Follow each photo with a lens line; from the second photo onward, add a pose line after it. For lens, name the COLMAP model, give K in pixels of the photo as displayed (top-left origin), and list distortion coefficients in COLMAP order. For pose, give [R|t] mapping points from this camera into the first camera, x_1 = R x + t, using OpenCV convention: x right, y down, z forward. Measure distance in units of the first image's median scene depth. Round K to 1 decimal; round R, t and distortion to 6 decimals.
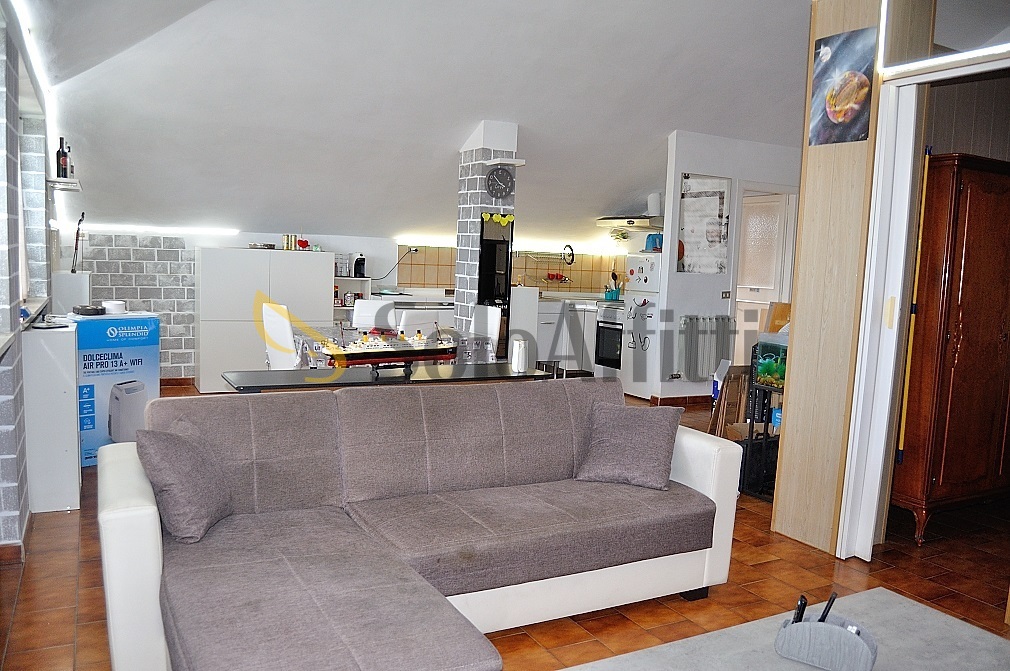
lens RADIAL K [[787.8, 0, 505.4], [0, 787.8, 345.3], [0, 0, 1]] dist [-0.102259, 0.043404]
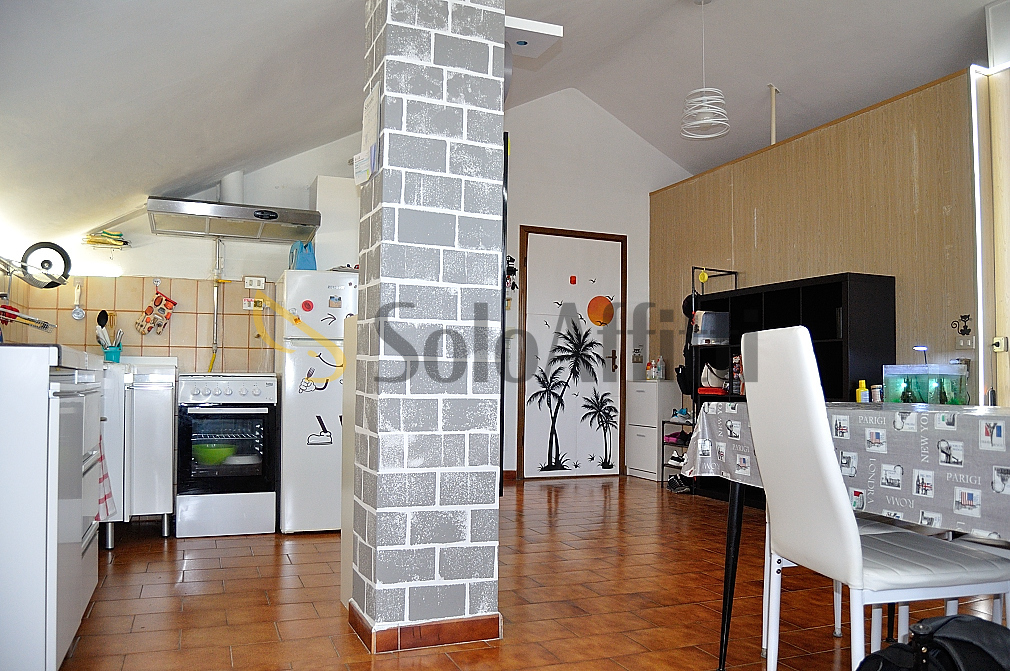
lens RADIAL K [[787.8, 0, 505.4], [0, 787.8, 345.3], [0, 0, 1]] dist [-0.102259, 0.043404]
pose [[0.113571, 0.007847, 0.993499, -0.336674], [0.097164, 0.995088, -0.018967, -0.038384], [-0.988767, 0.098687, 0.112251, 0.742934]]
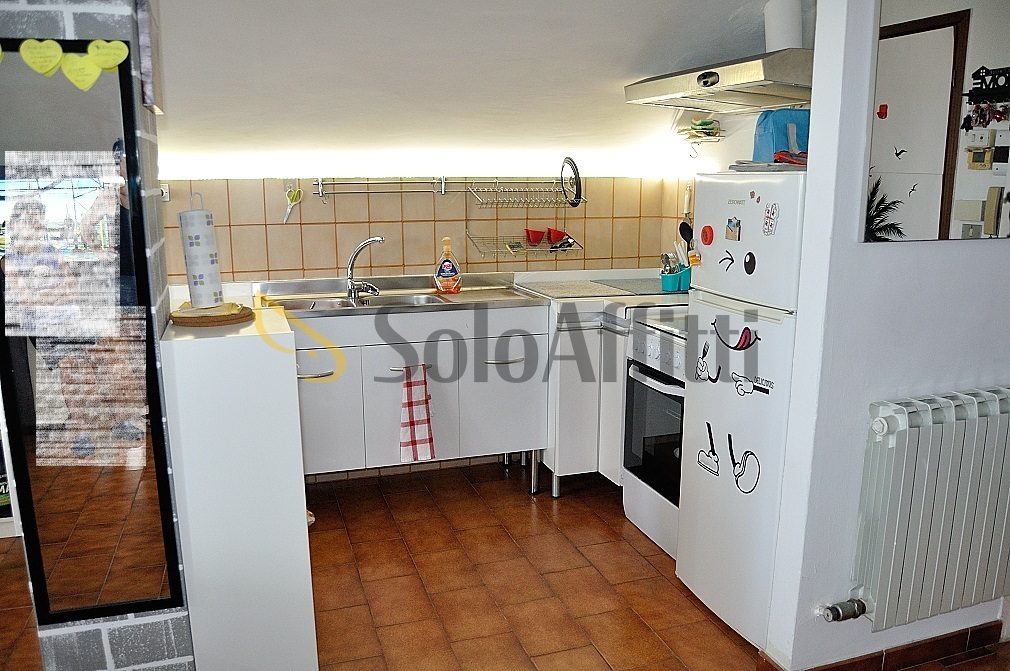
lens RADIAL K [[787.8, 0, 505.4], [0, 787.8, 345.3], [0, 0, 1]] dist [-0.102259, 0.043404]
pose [[0.983810, -0.007014, -0.179075, 0.126017], [0.024244, 0.995257, 0.094212, -0.074102], [0.177565, -0.097028, 0.979314, 0.620689]]
